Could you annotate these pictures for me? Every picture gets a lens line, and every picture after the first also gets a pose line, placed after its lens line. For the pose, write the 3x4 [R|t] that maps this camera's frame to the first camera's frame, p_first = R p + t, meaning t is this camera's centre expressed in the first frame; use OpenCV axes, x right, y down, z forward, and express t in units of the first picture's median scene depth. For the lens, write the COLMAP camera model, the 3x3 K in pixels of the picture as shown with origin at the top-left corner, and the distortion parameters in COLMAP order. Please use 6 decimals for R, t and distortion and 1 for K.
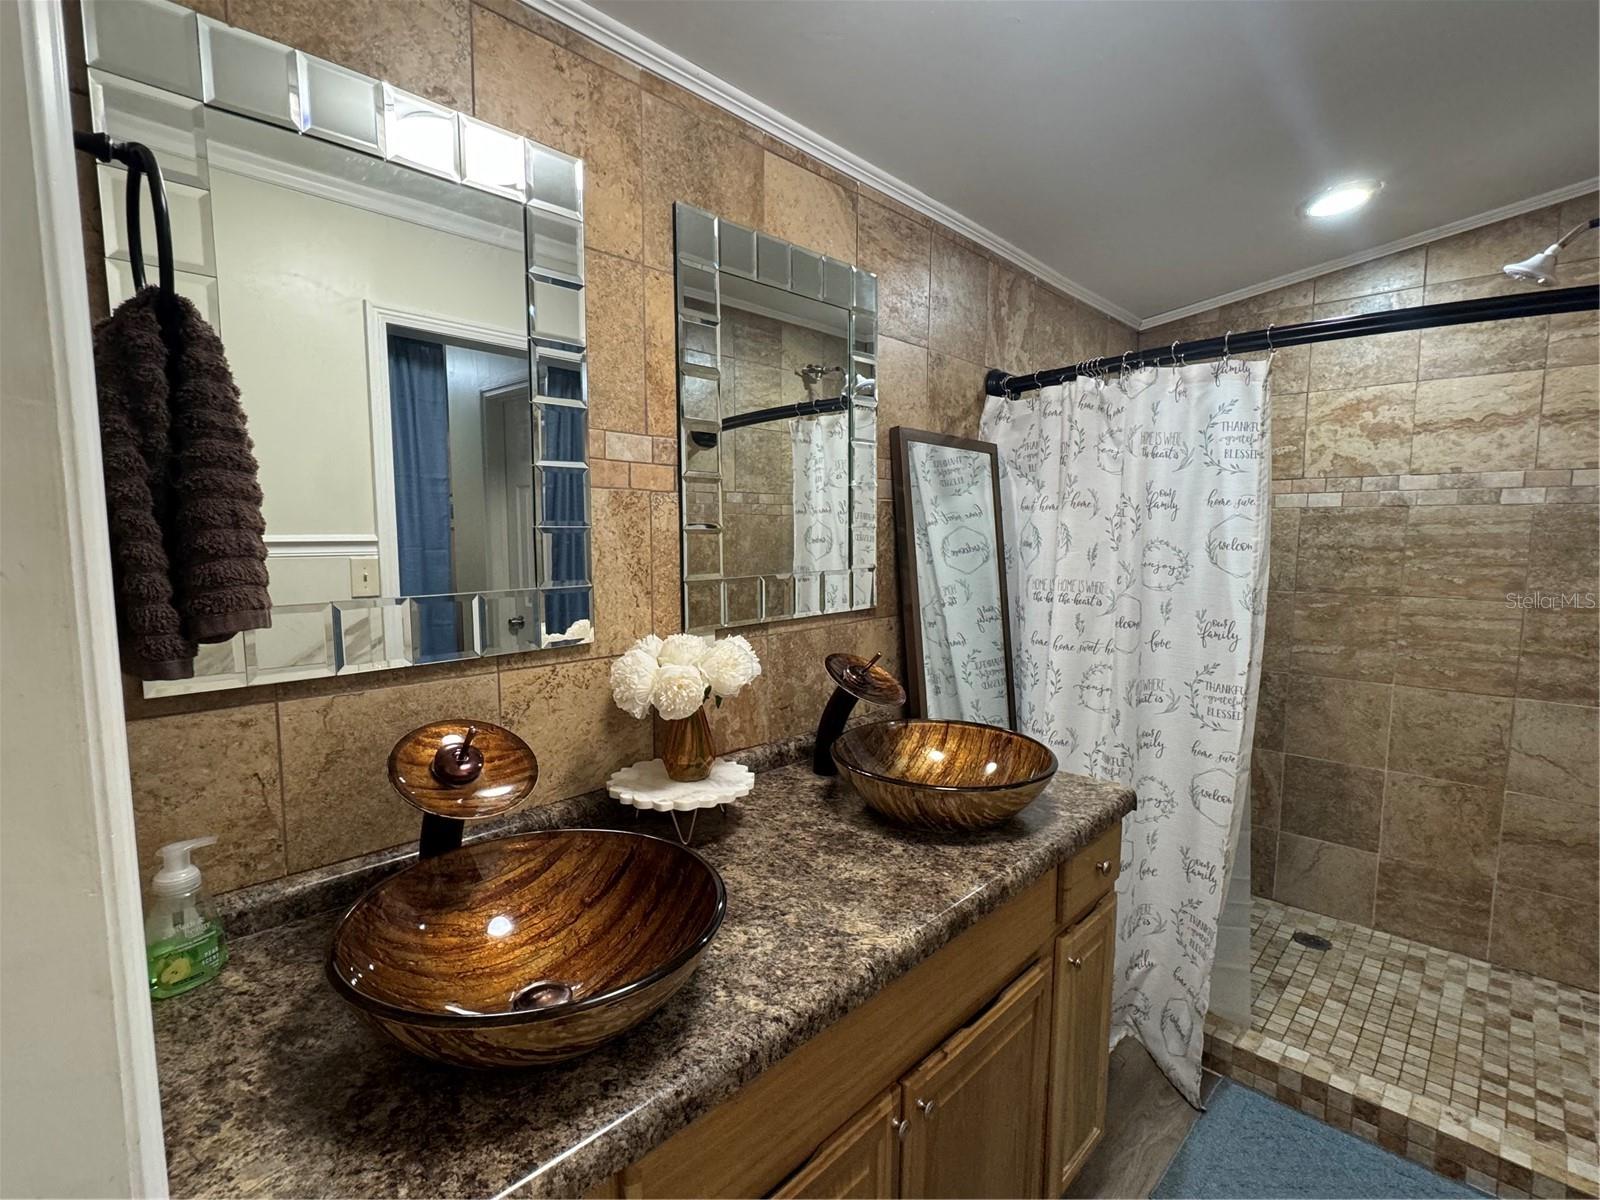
lens RADIAL K [[759.6, 0, 801.4], [0, 759.6, 604.2], [0, 0, 1]] dist [0.000176, -0.002268]
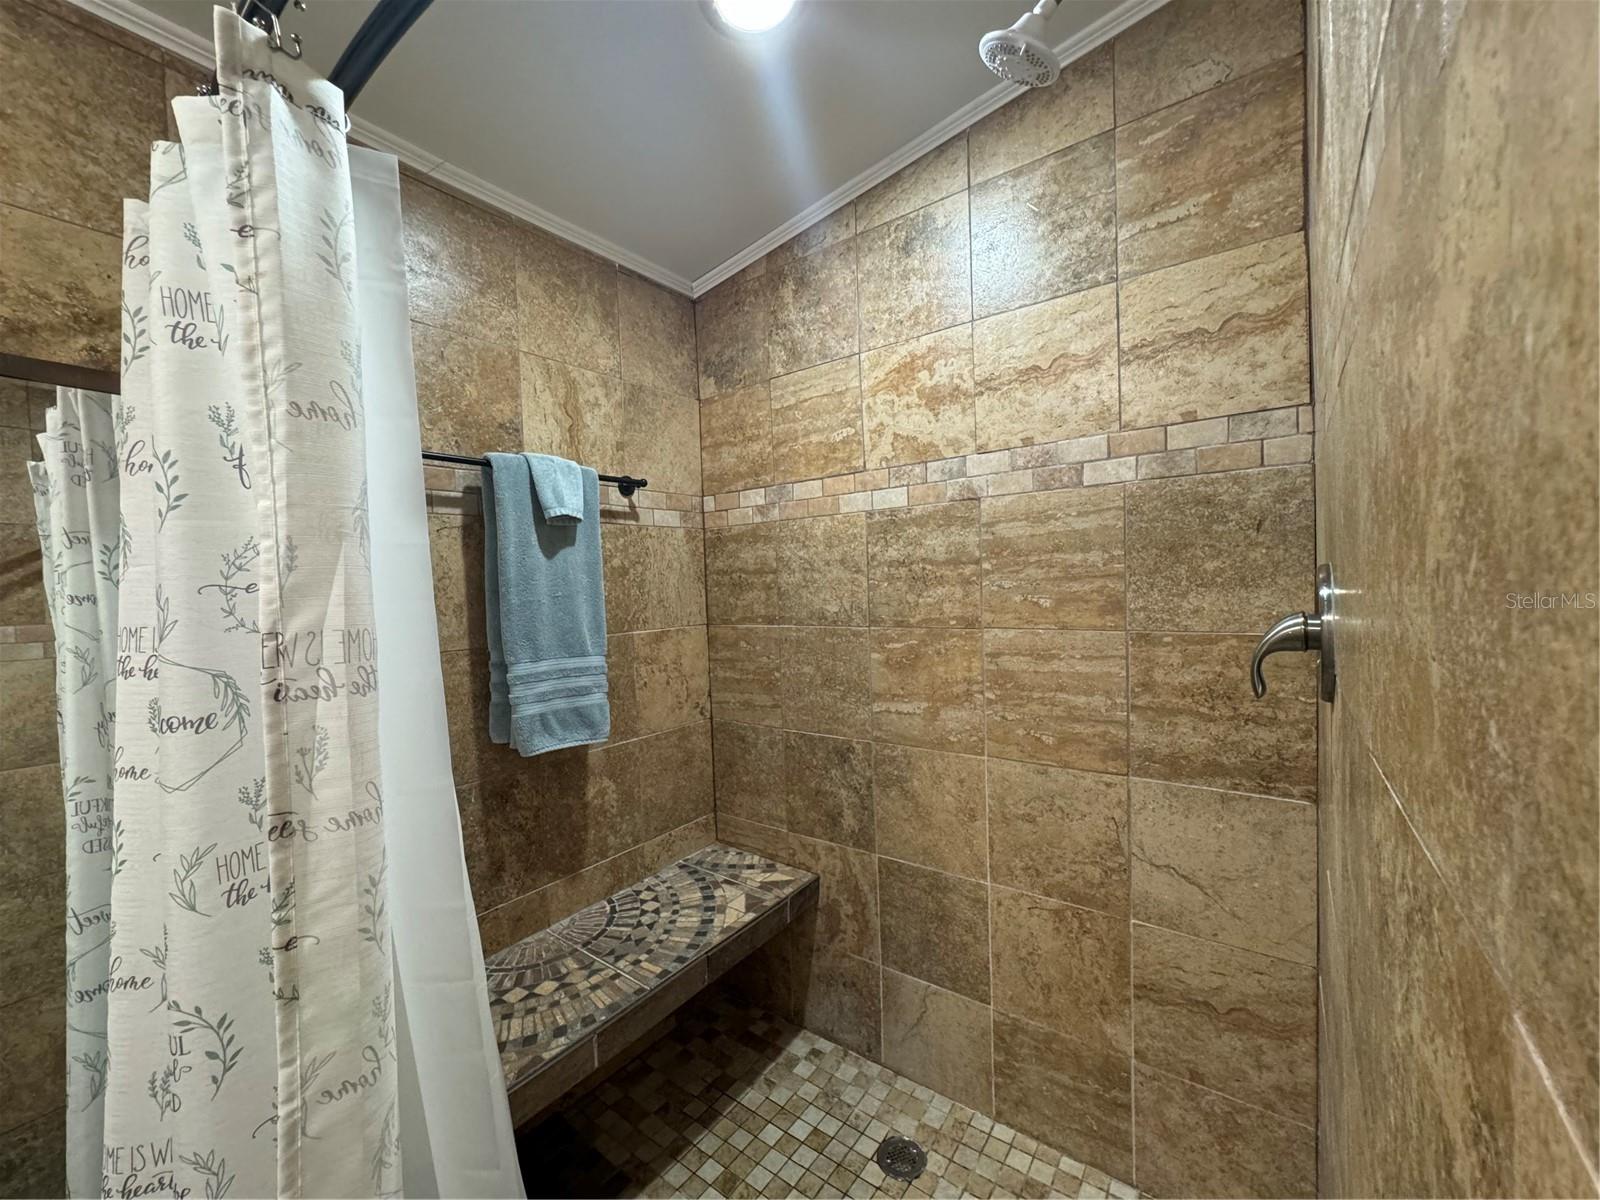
lens RADIAL K [[638.8, 0, 797.4], [0, 638.8, 601.5], [0, 0, 1]] dist [-0.003436, 0.000179]
pose [[0.992640, -0.037534, 0.115137, 0.567906], [0.045937, 0.996402, -0.071219, -0.001341], [-0.112050, 0.075983, 0.990793, 0.449478]]
